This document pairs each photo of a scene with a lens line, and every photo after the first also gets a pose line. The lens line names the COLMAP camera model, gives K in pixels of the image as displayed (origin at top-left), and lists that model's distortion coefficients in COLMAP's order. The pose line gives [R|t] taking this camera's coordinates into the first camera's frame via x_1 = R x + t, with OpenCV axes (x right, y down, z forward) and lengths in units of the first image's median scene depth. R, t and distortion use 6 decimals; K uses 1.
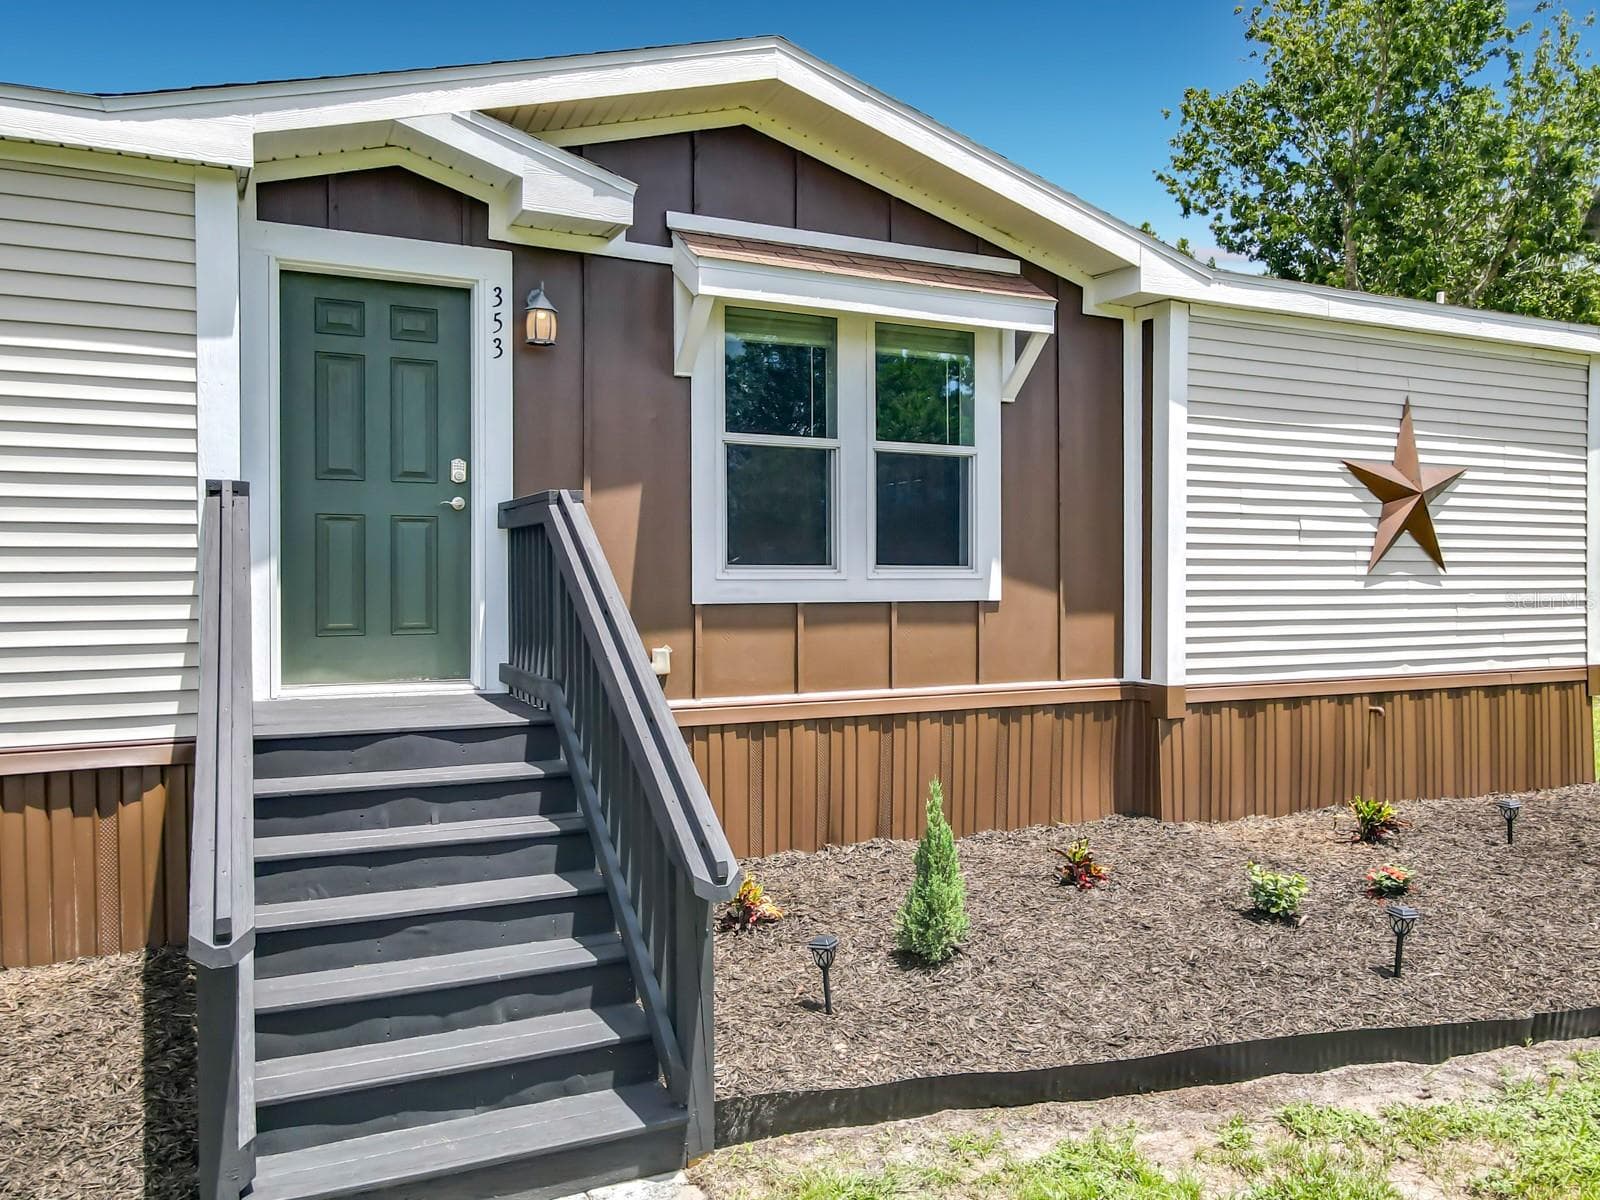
lens RADIAL K [[1263.5, 0, 882.4], [0, 1263.5, 595.8], [0, 0, 1]] dist [0.009005, 0.002297]
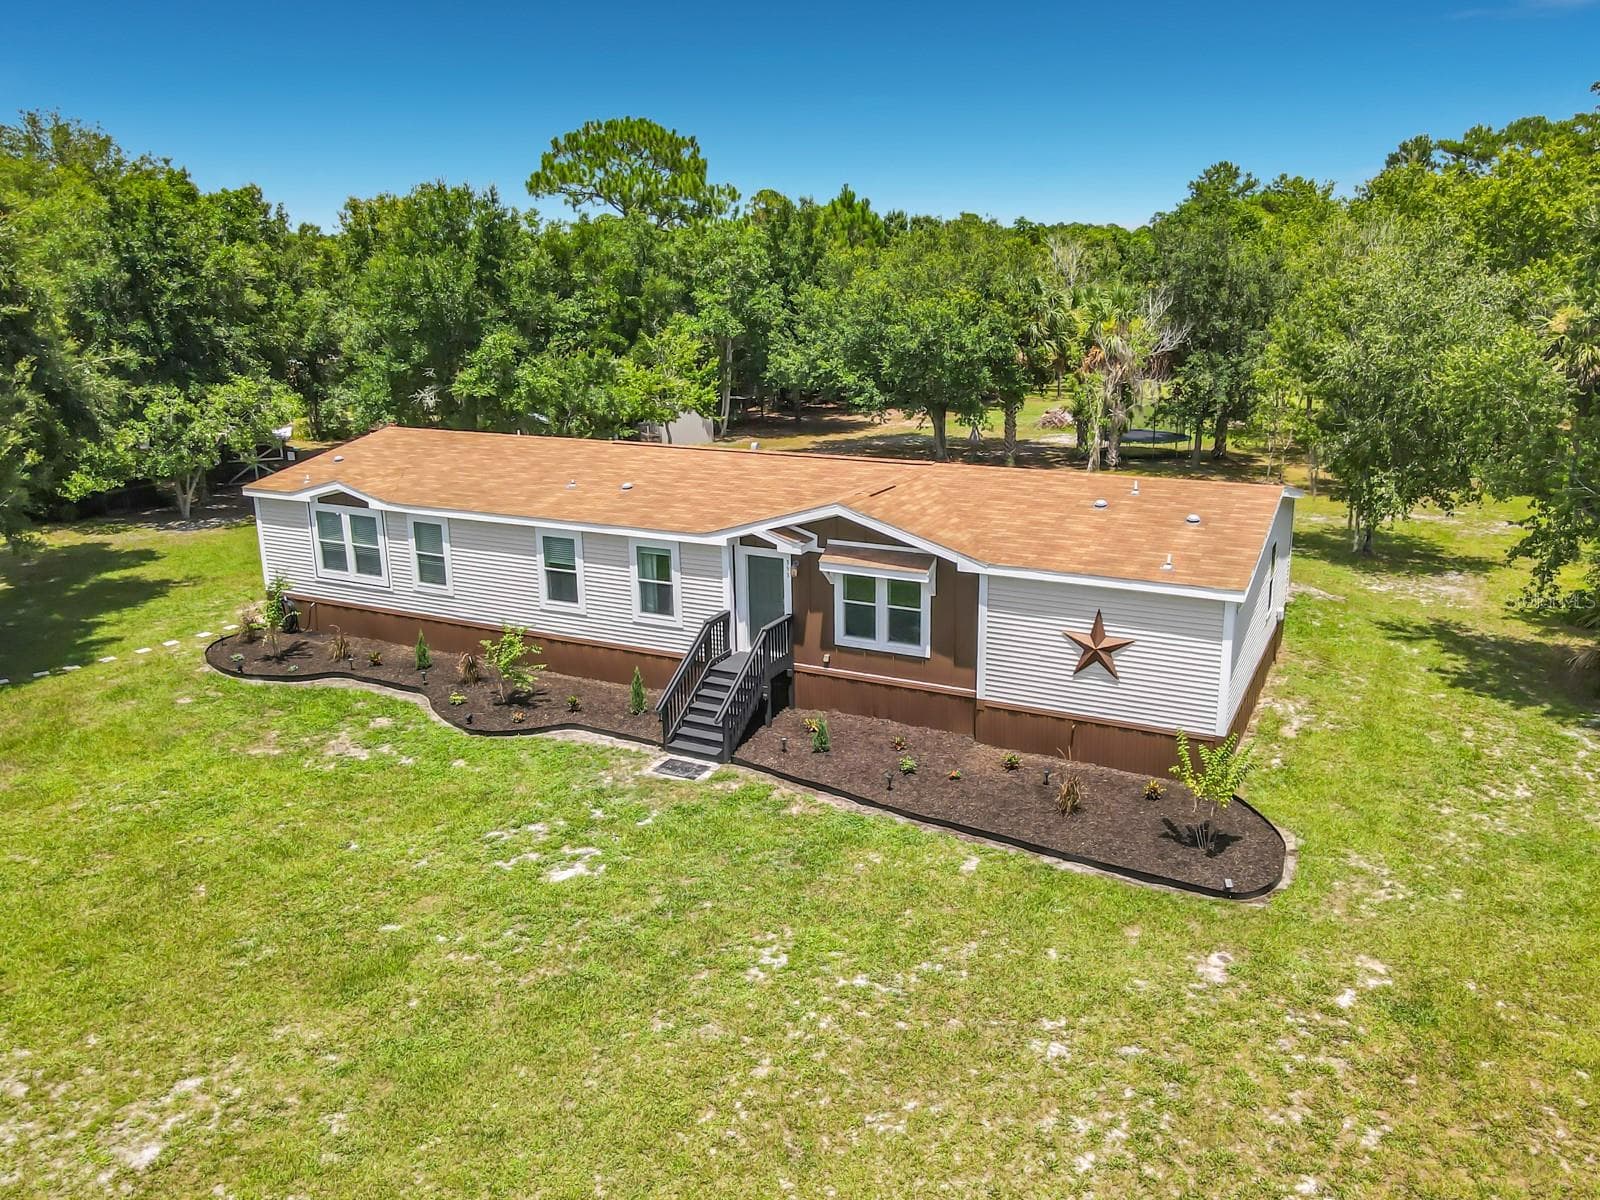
lens RADIAL K [[1203.7, 0, 808.9], [0, 1203.7, 576.9], [0, 0, 1]] dist [0.019204, 0.003177]
pose [[0.579118, 0.195331, -0.791498, 2.343422], [-0.004394, 0.971606, 0.236564, -0.934861], [0.815232, -0.133520, 0.563533, -0.921153]]
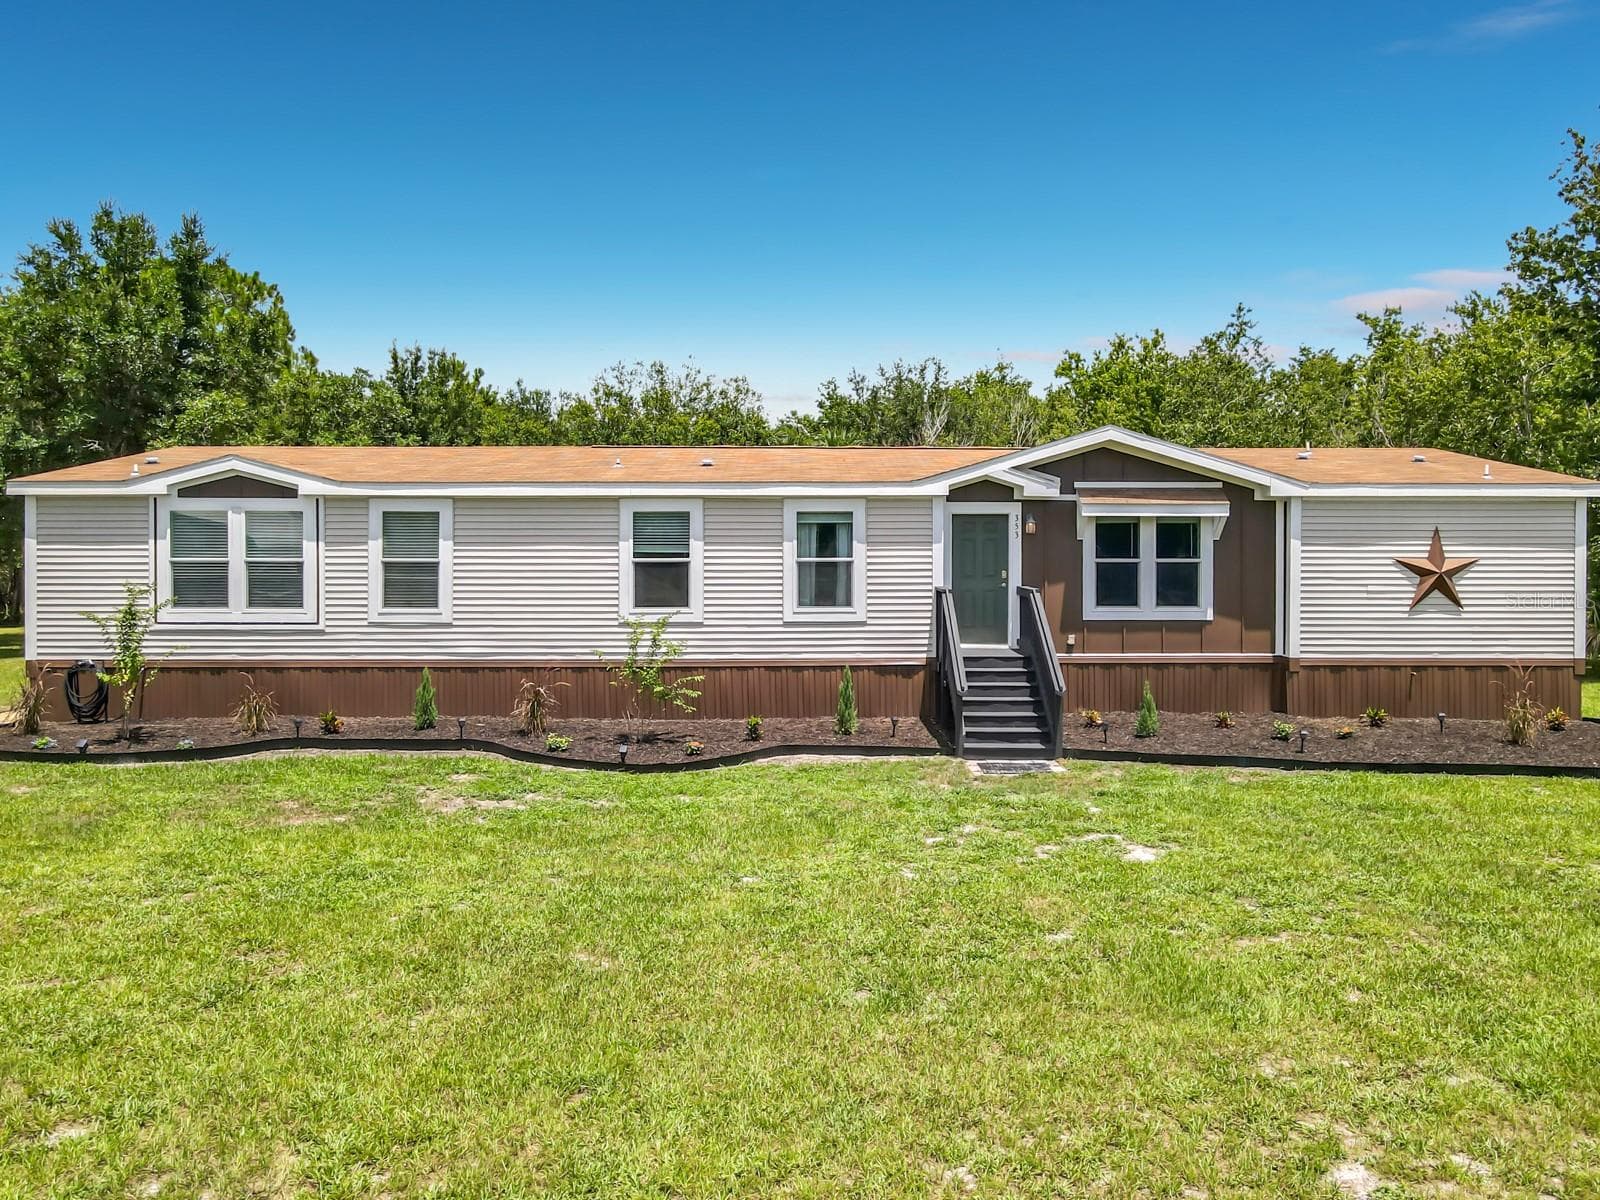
lens RADIAL K [[1203.7, 0, 808.9], [0, 1203.7, 576.9], [0, 0, 1]] dist [0.019204, 0.003177]
pose [[0.888157, 0.011201, -0.459404, 0.505873], [-0.007905, 0.999927, 0.009098, -0.102317], [0.459473, -0.004449, 0.888181, -1.561558]]
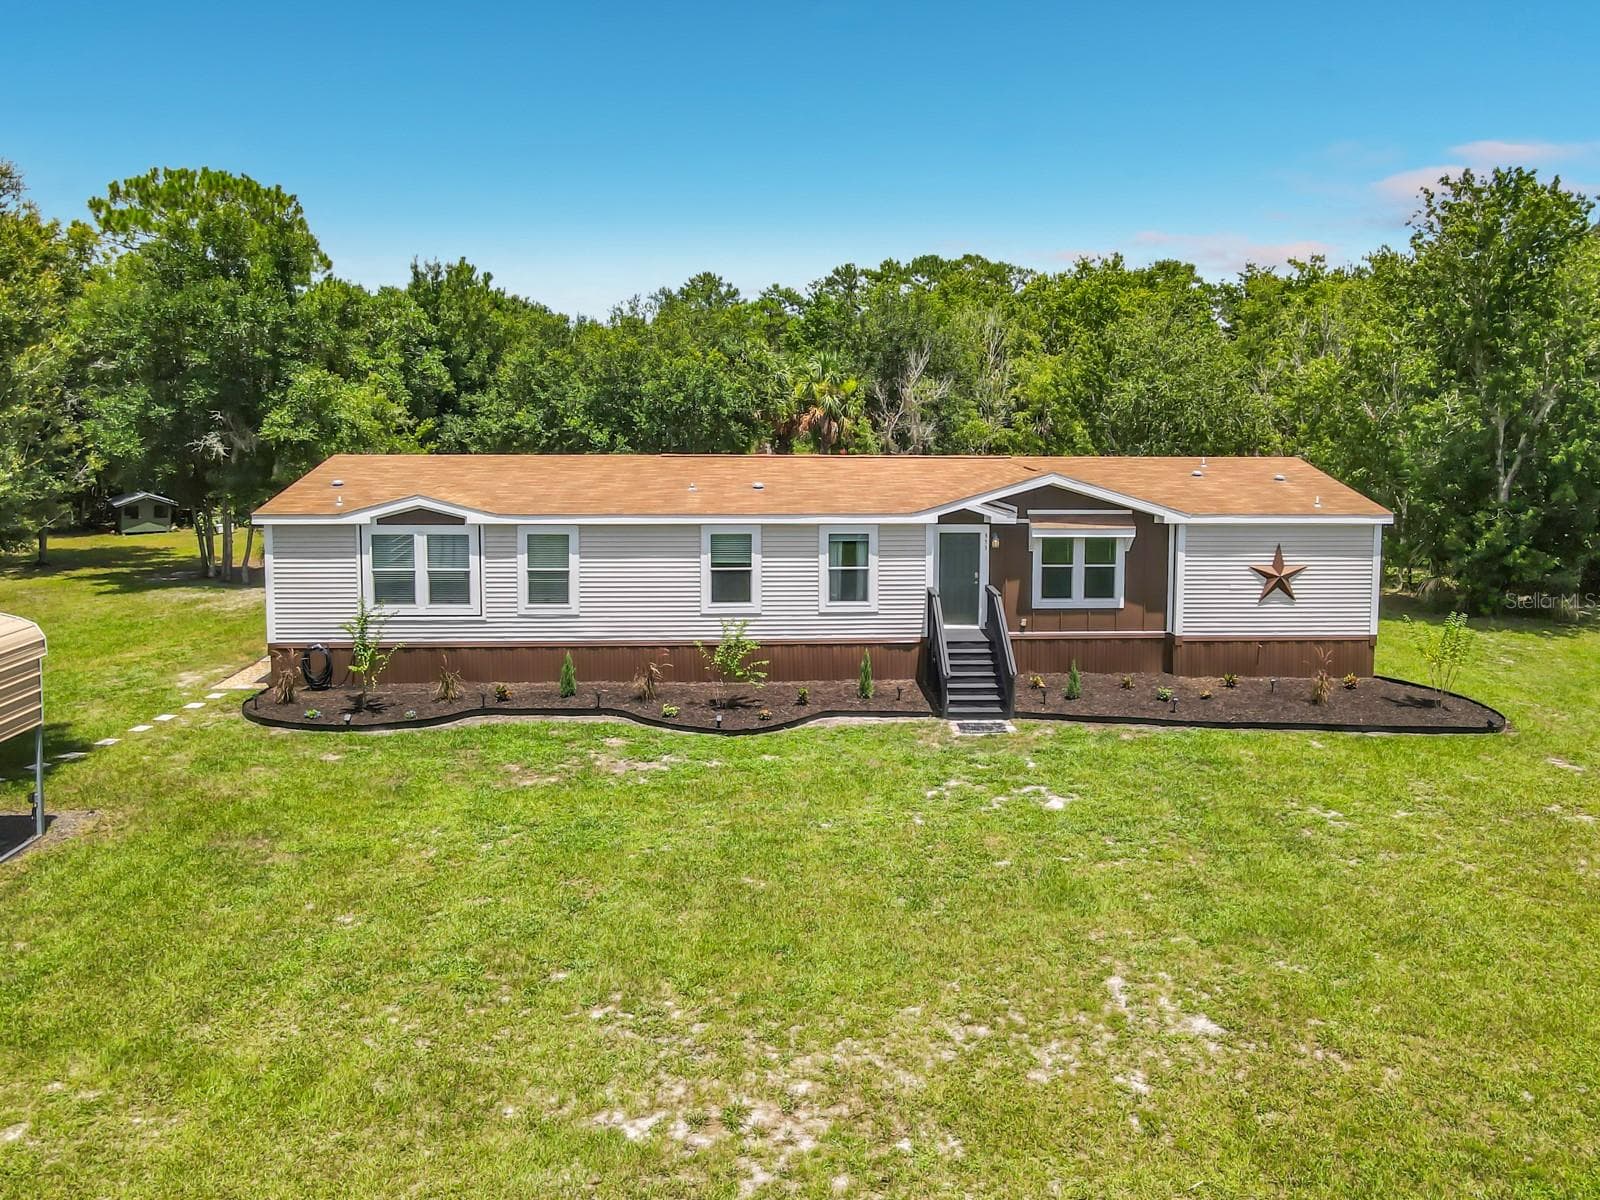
lens RADIAL K [[1227.4, 0, 845.7], [0, 1227.4, 499.9], [0, 0, 1]] dist [0.012062, 0.003229]
pose [[0.911365, 0.044070, -0.409233, 0.816290], [-0.013229, 0.996874, 0.077892, -0.581059], [0.411387, -0.065574, 0.909099, -2.526550]]
